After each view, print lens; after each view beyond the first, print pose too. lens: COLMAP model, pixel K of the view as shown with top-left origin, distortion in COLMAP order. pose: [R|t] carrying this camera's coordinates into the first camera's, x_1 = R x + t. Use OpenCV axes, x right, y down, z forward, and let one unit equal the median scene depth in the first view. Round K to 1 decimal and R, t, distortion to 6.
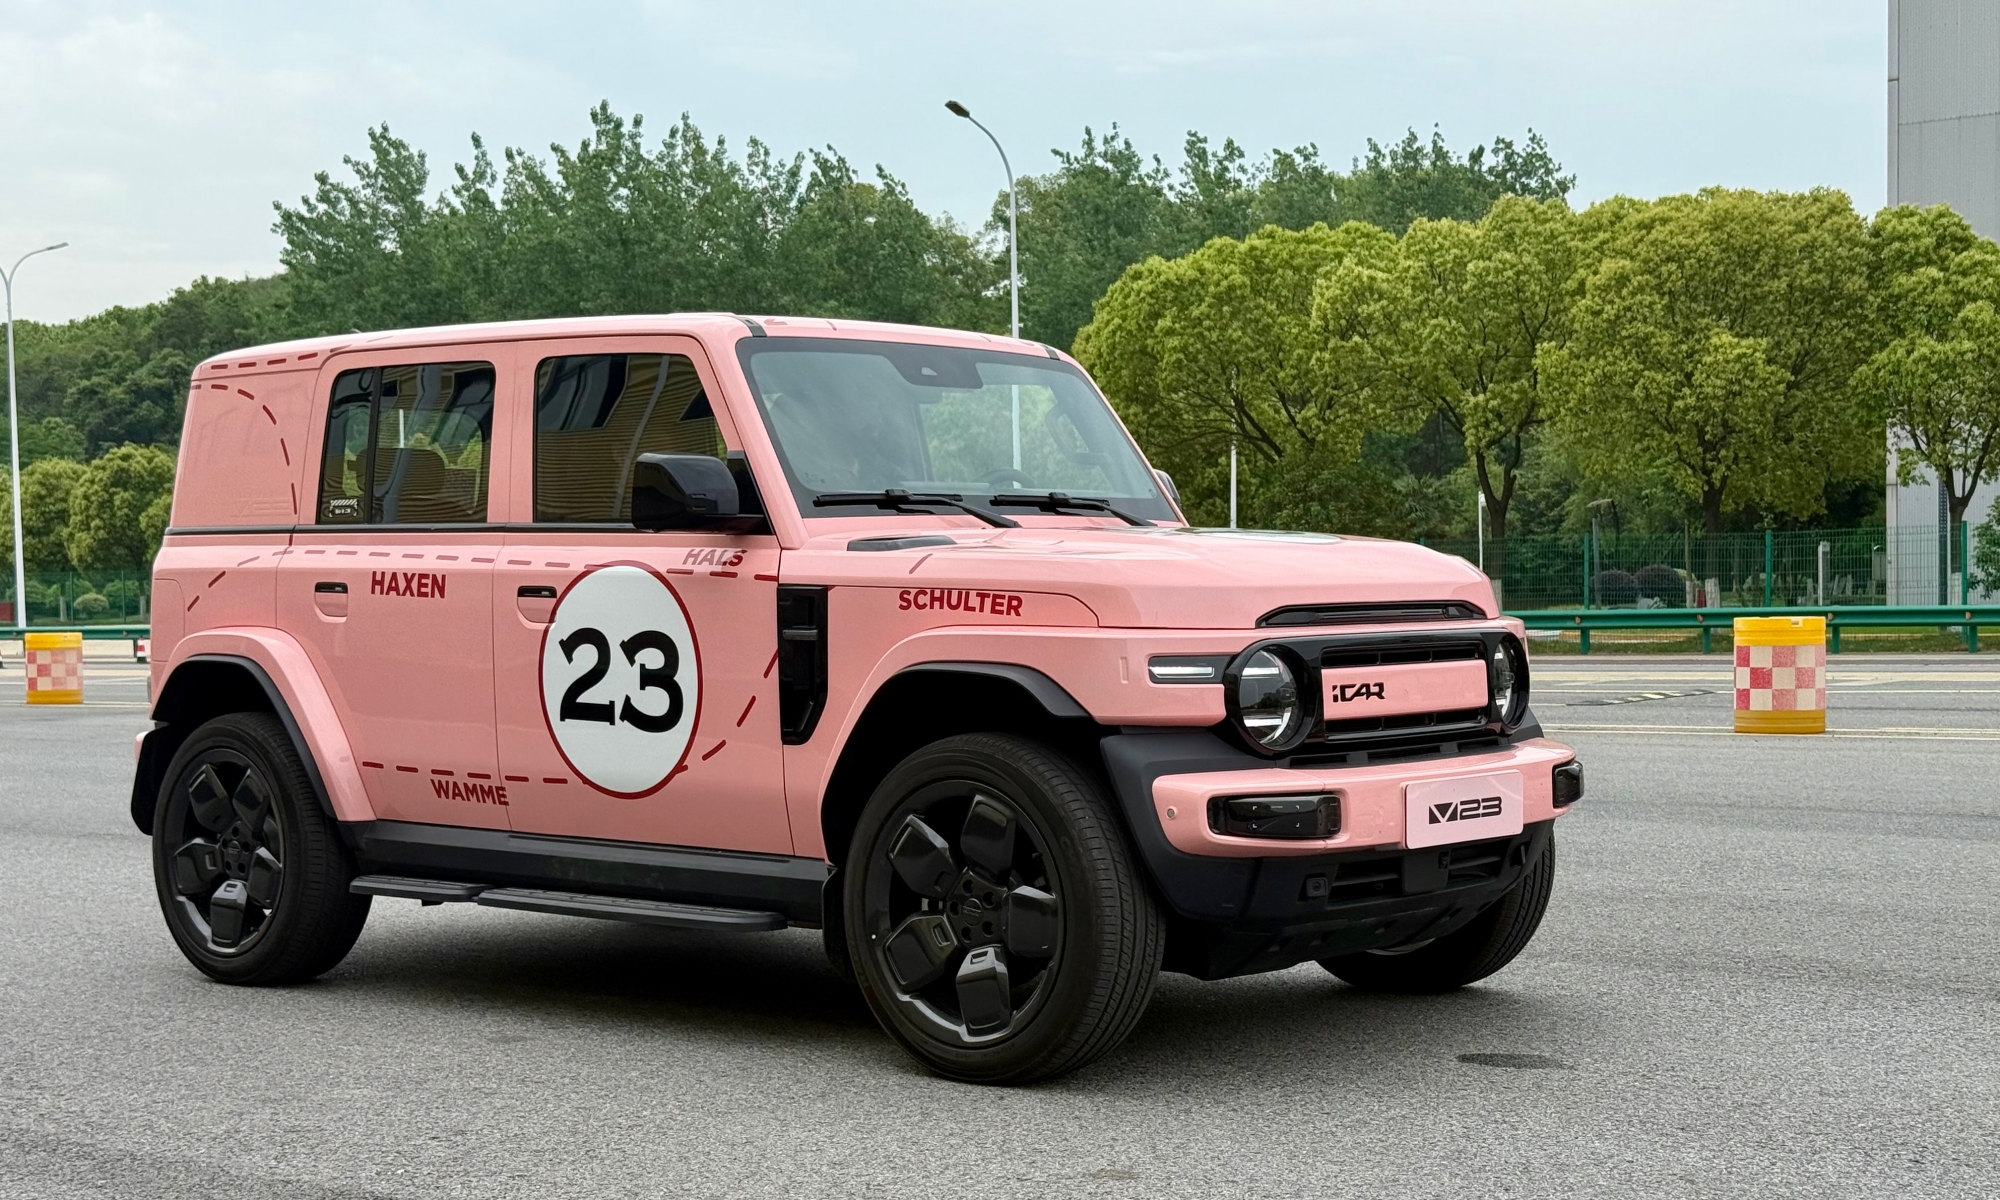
lens RADIAL K [[3056.1, 0, 1000.0], [0, 3056.1, 600.0], [0, 0, 1]] dist [0.255496, -0.087521]
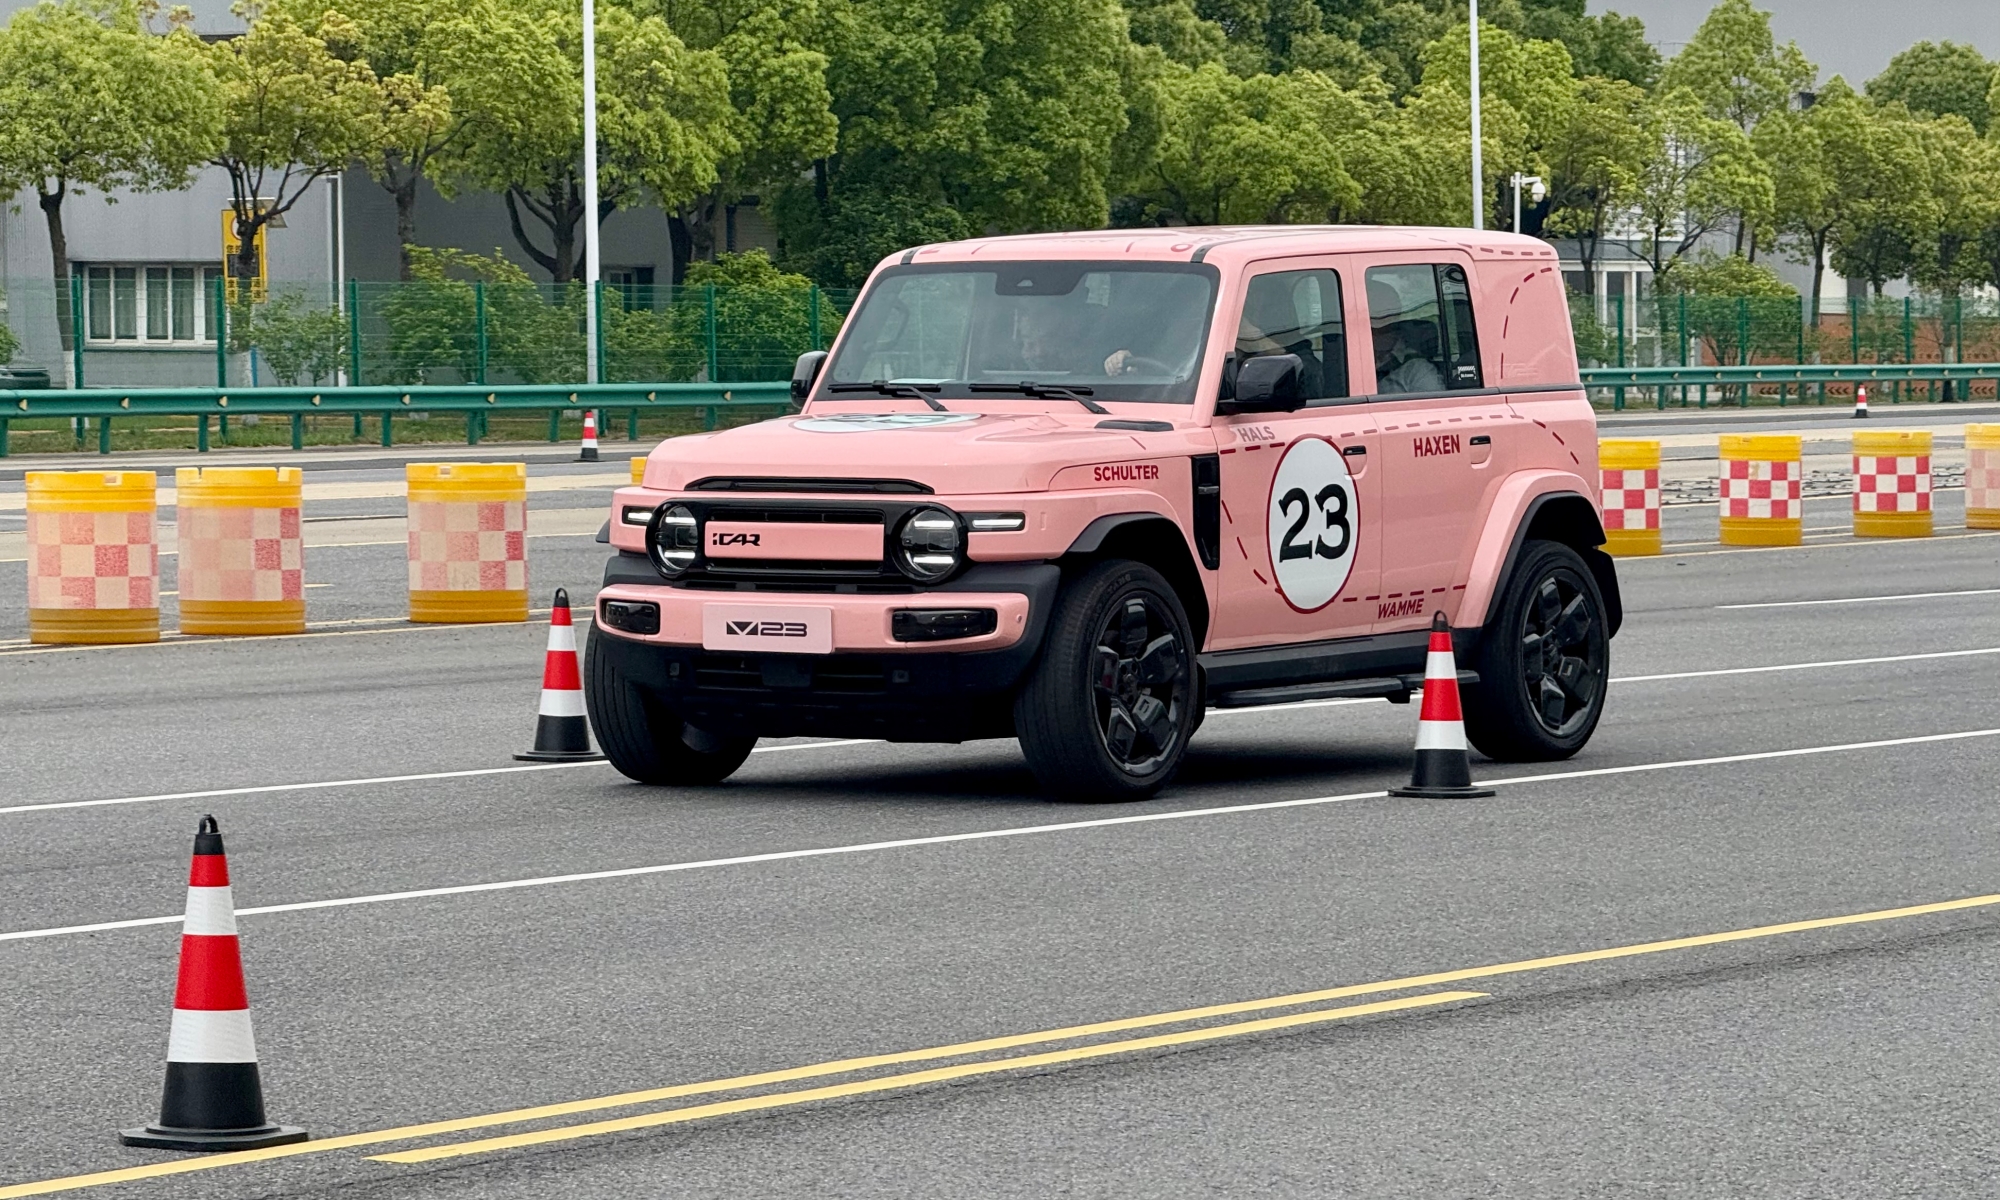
lens RADIAL K [[7676.5, 0, 994.1], [0, 7676.5, 427.3], [0, 0, 1]] dist [0.342072, -0.903194]
pose [[0.123321, 0.029184, -0.991938, 3.638498], [-0.016228, 0.999493, 0.027389, -0.120385], [0.992234, 0.012720, 0.123733, 0.681493]]
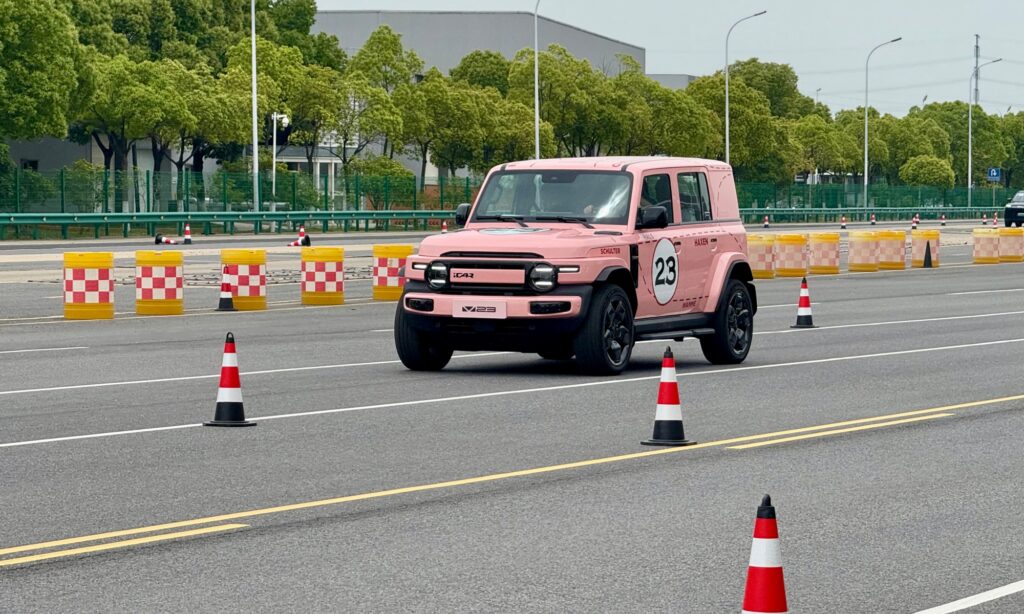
lens RADIAL K [[3953.7, 0, 512.0], [0, 3953.7, 307.0], [0, 0, 1]] dist [0.197143, 1.838883]
pose [[0.261456, 0.046615, -0.964089, 4.736811], [-0.026804, 0.998799, 0.041024, -0.129276], [0.964843, 0.015115, 0.262391, -0.193452]]
